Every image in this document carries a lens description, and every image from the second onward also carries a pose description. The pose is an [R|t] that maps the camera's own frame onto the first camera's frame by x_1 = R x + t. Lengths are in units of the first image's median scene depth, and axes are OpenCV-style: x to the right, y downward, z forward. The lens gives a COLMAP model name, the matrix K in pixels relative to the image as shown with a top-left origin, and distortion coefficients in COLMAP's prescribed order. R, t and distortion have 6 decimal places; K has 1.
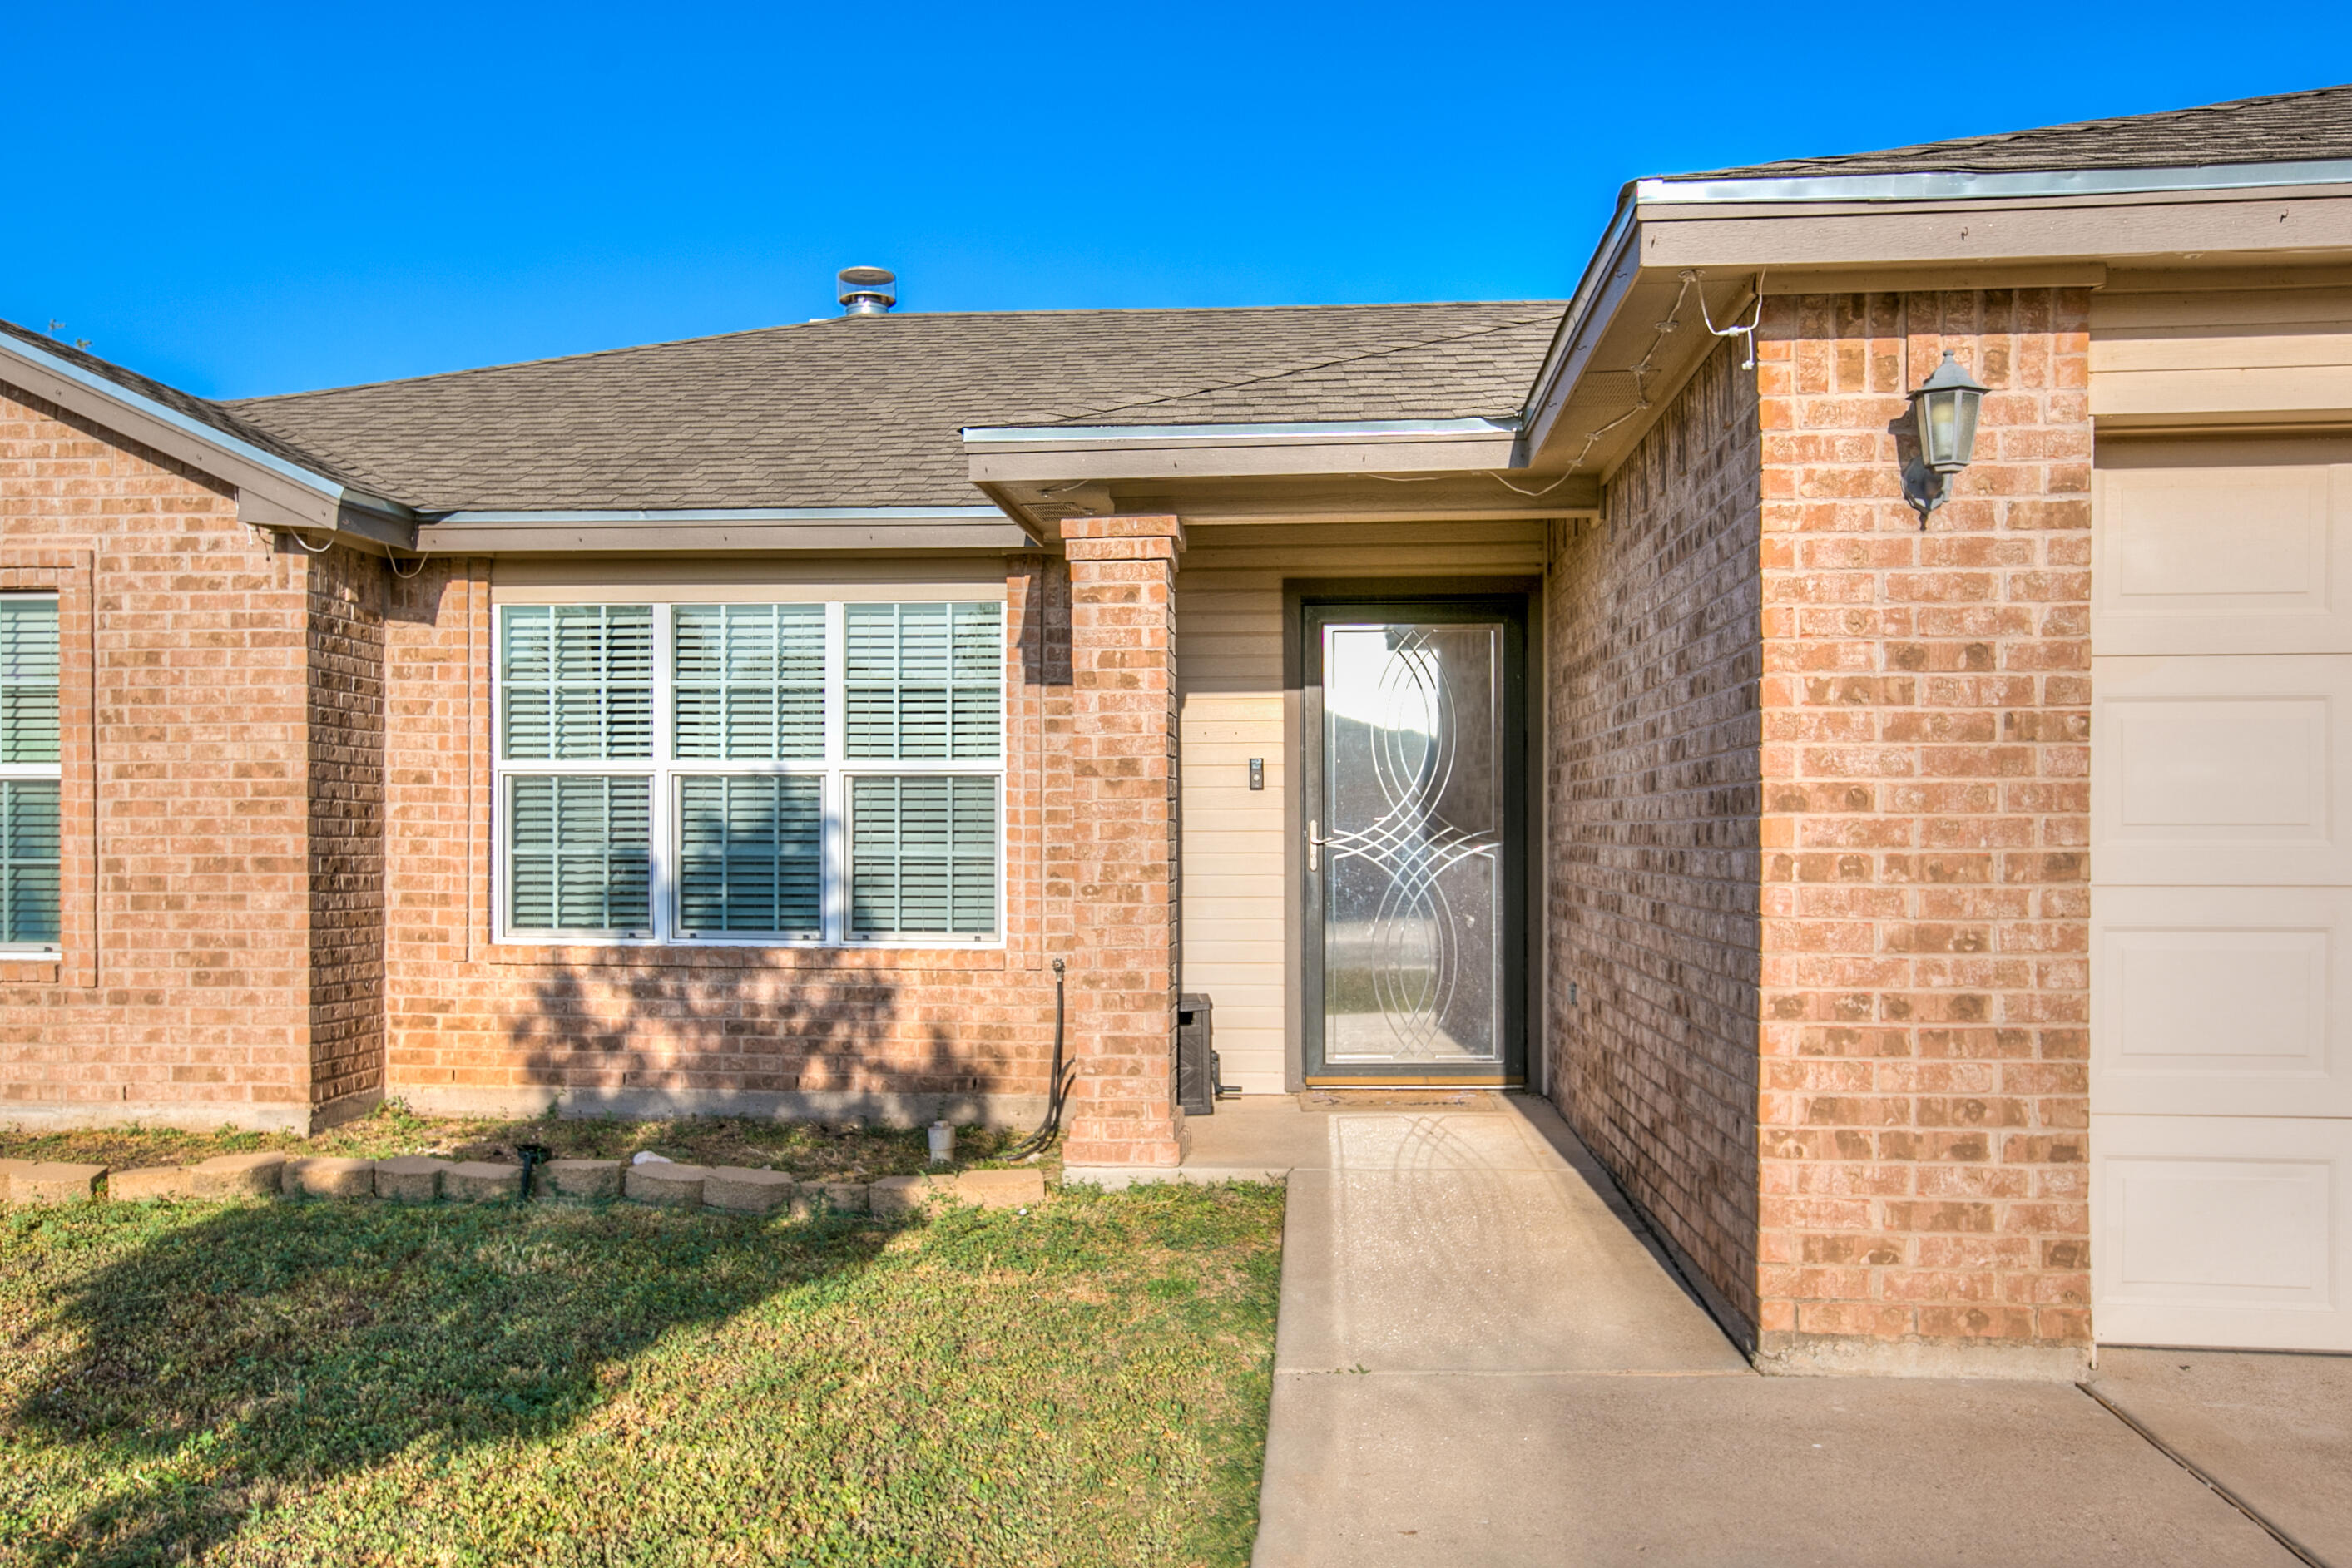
lens RADIAL K [[1911.1, 0, 1177.4], [0, 1911.1, 802.9], [0, 0, 1]] dist [0.009660, 0.010614]
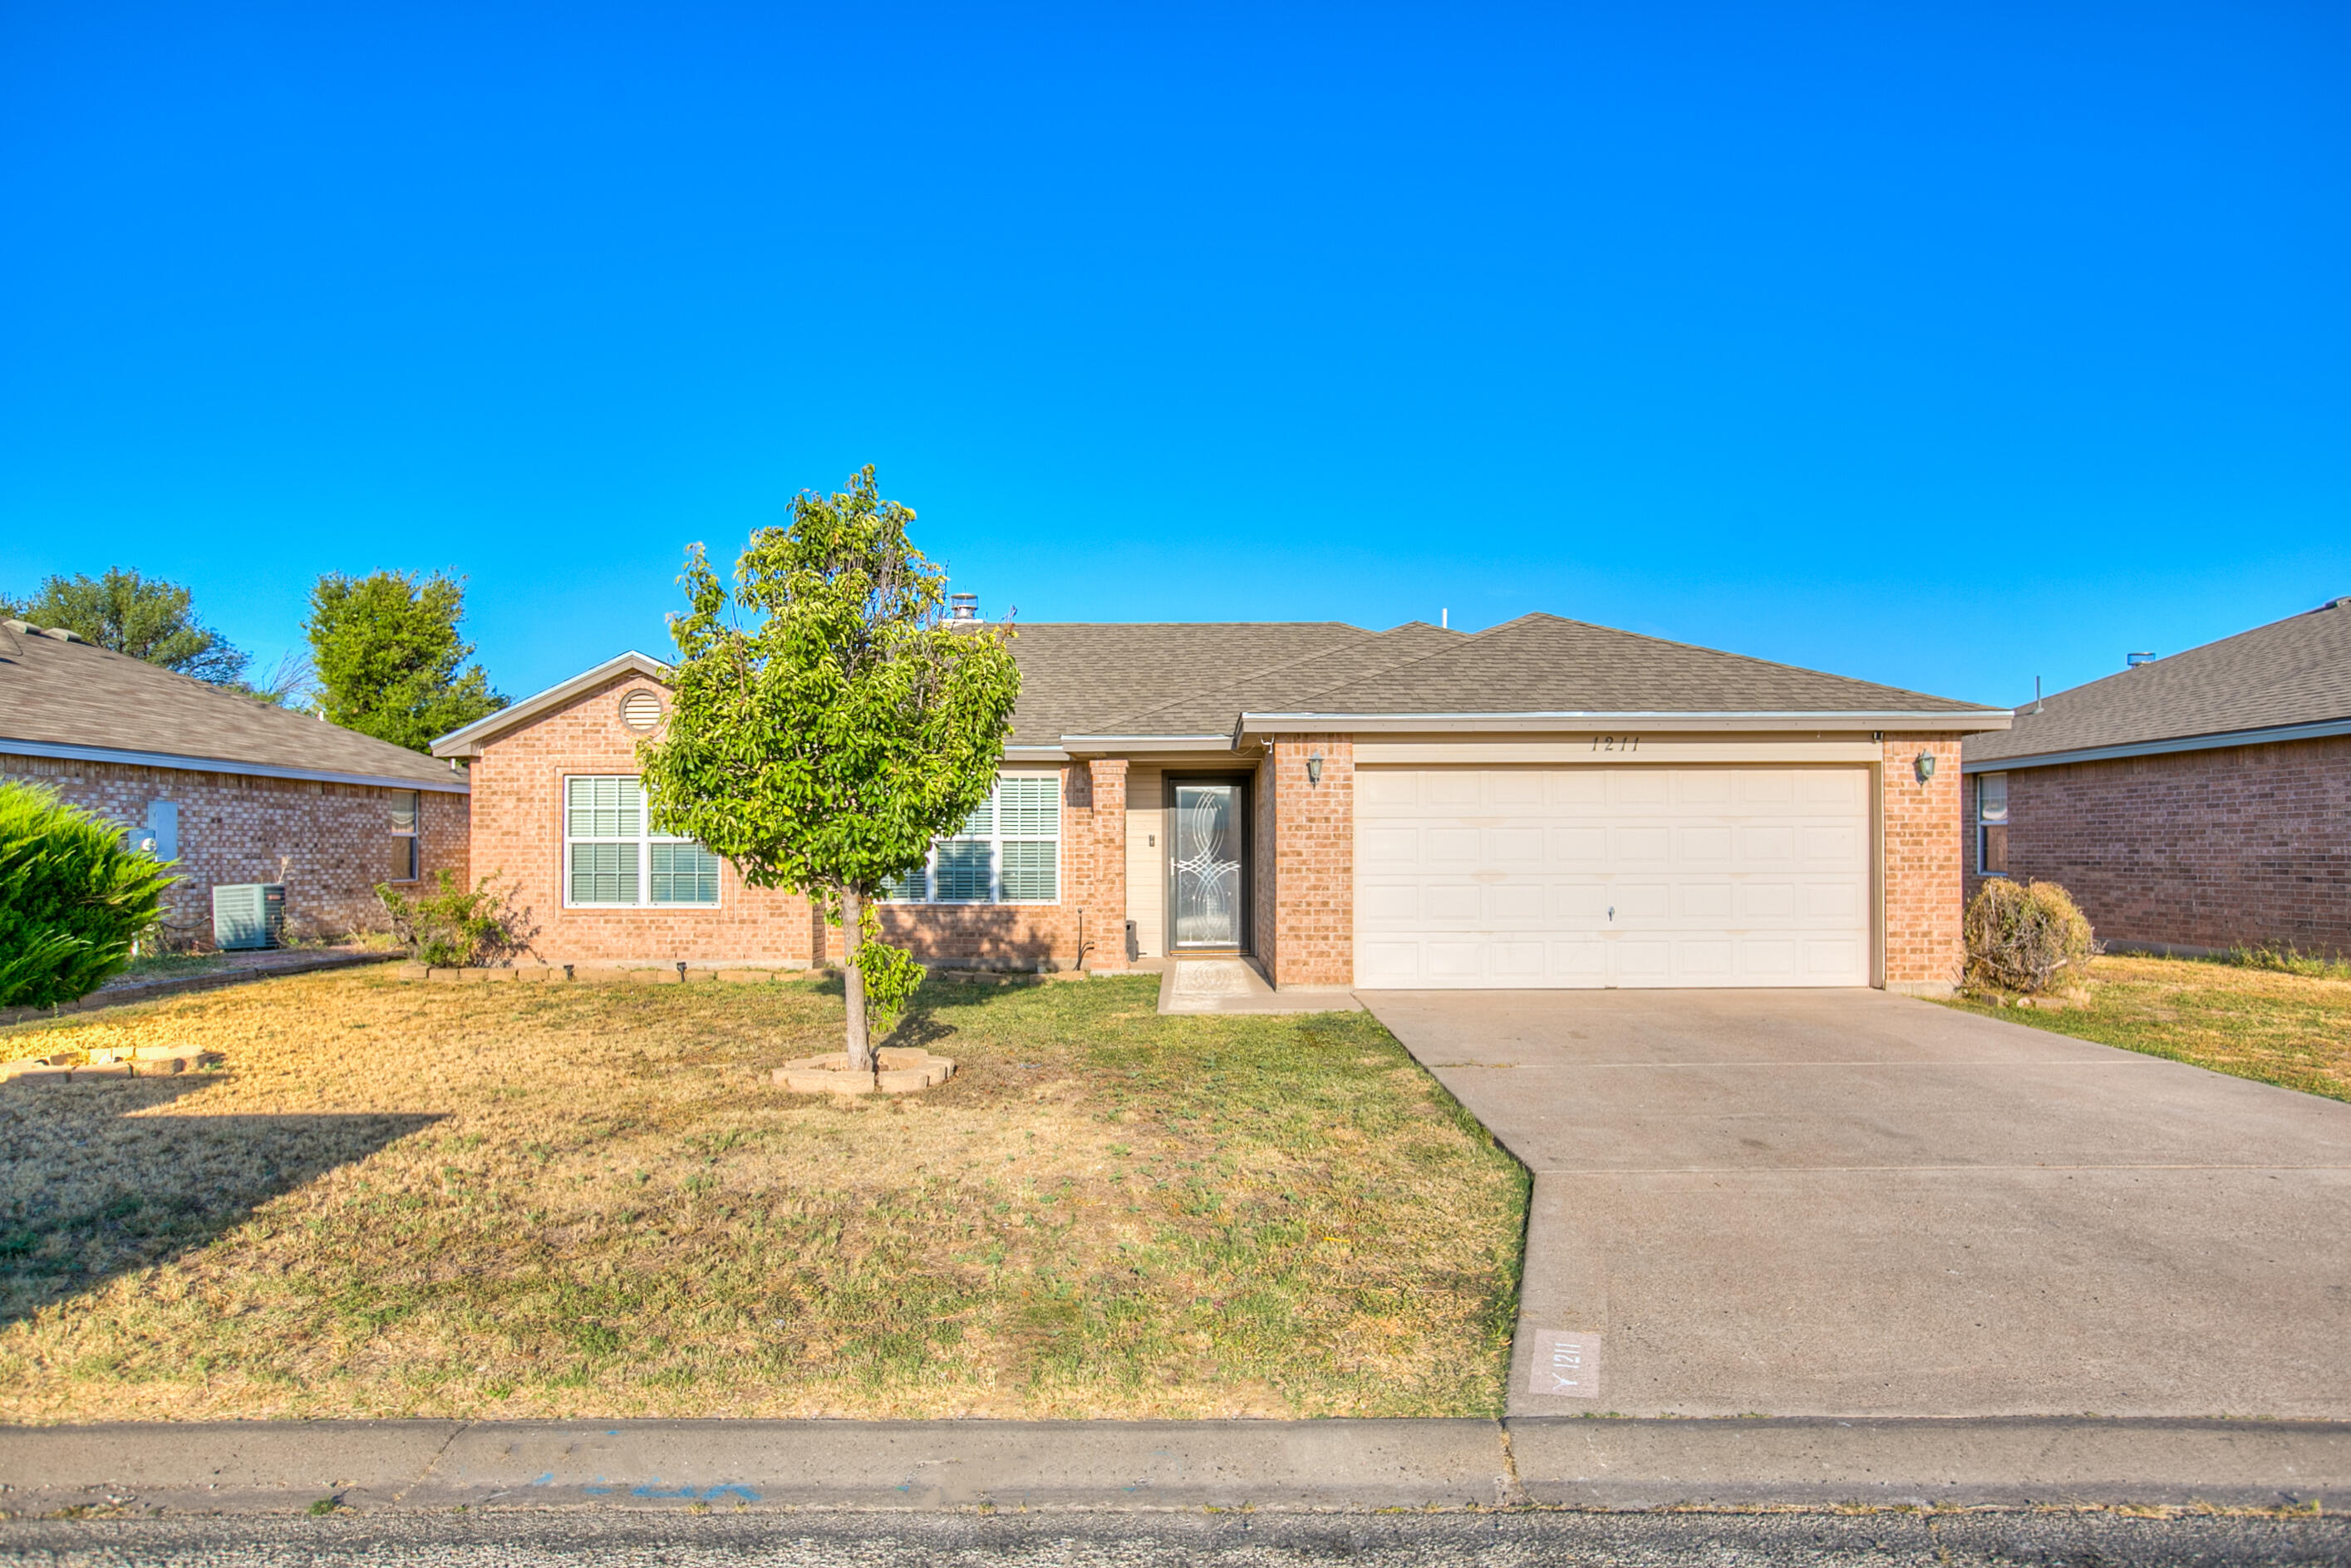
lens RADIAL K [[1618.6, 0, 1187.8], [0, 1618.6, 778.7], [0, 0, 1]] dist [-0.011798, -0.005096]
pose [[0.997429, 0.003474, 0.071584, -0.088266], [-0.000956, 0.999380, -0.035190, -0.026036], [-0.071662, 0.035031, 0.996814, -1.586708]]
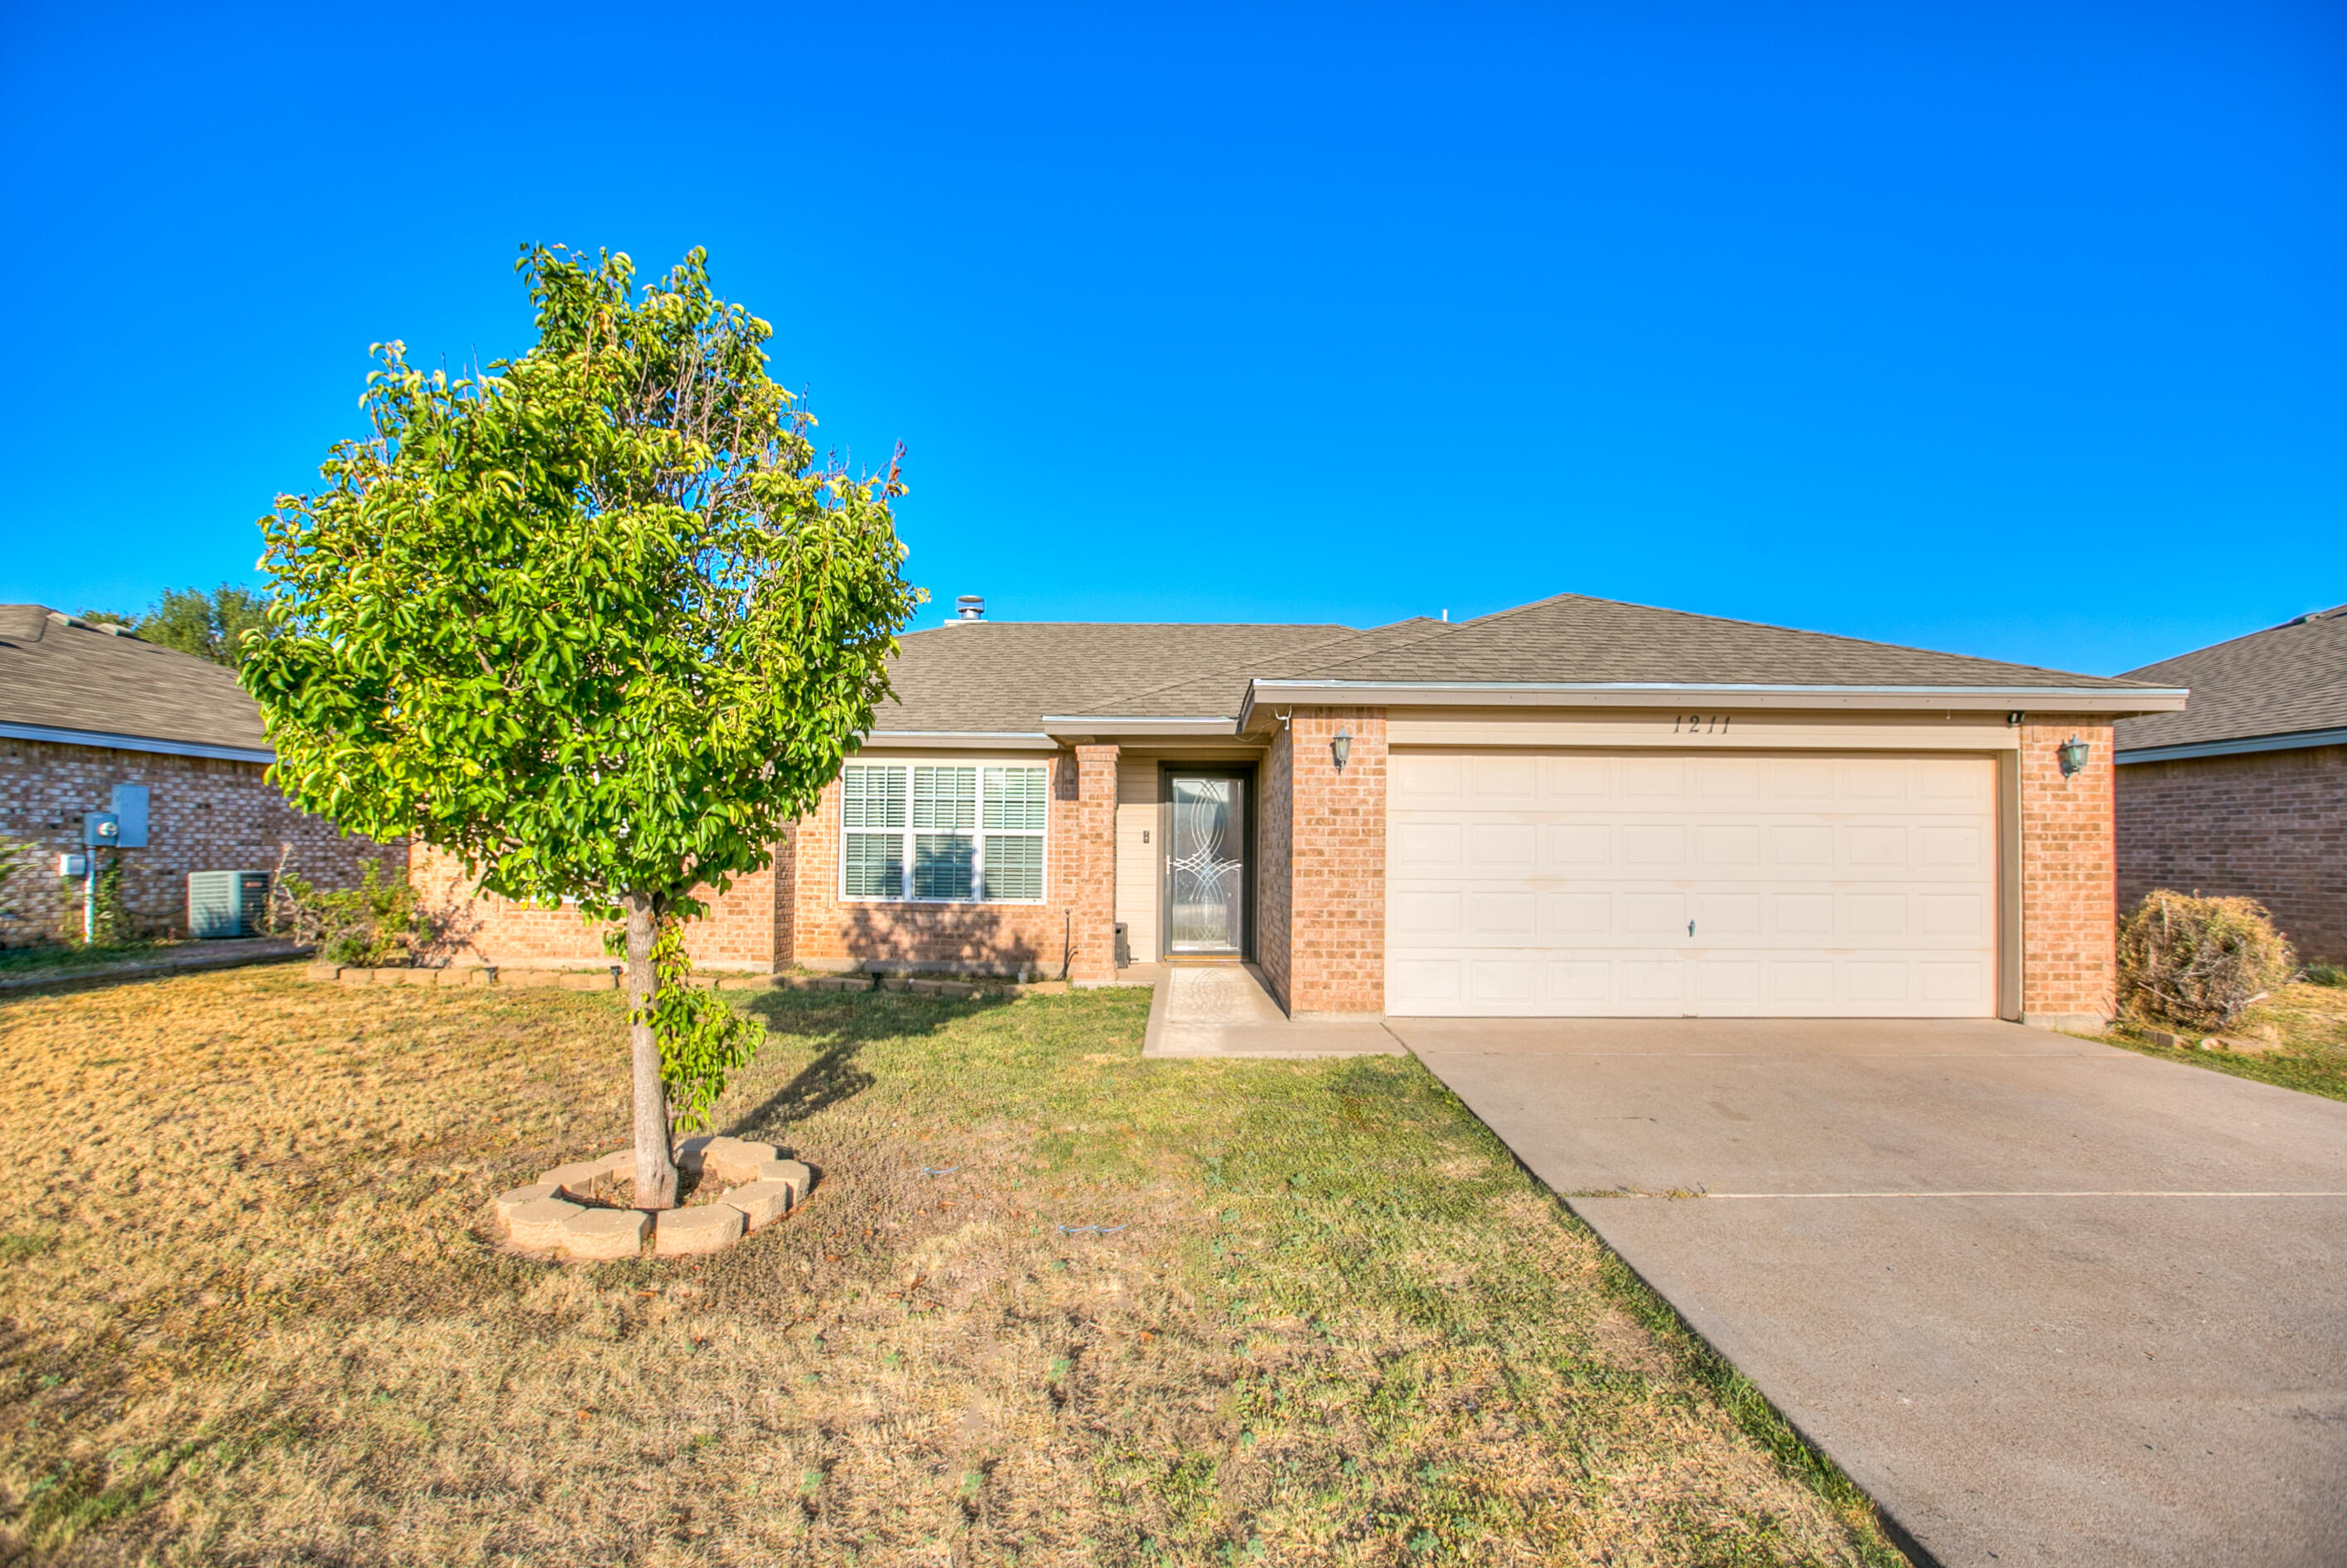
lens RADIAL K [[1187.0, 0, 1175.6], [0, 1187.0, 793.4], [0, 0, 1]] dist [-0.034440, 0.003038]
pose [[0.997928, 0.014164, 0.062769, -0.023333], [-0.011817, 0.999223, -0.037613, -0.016161], [-0.063253, 0.036793, 0.997319, -0.699991]]
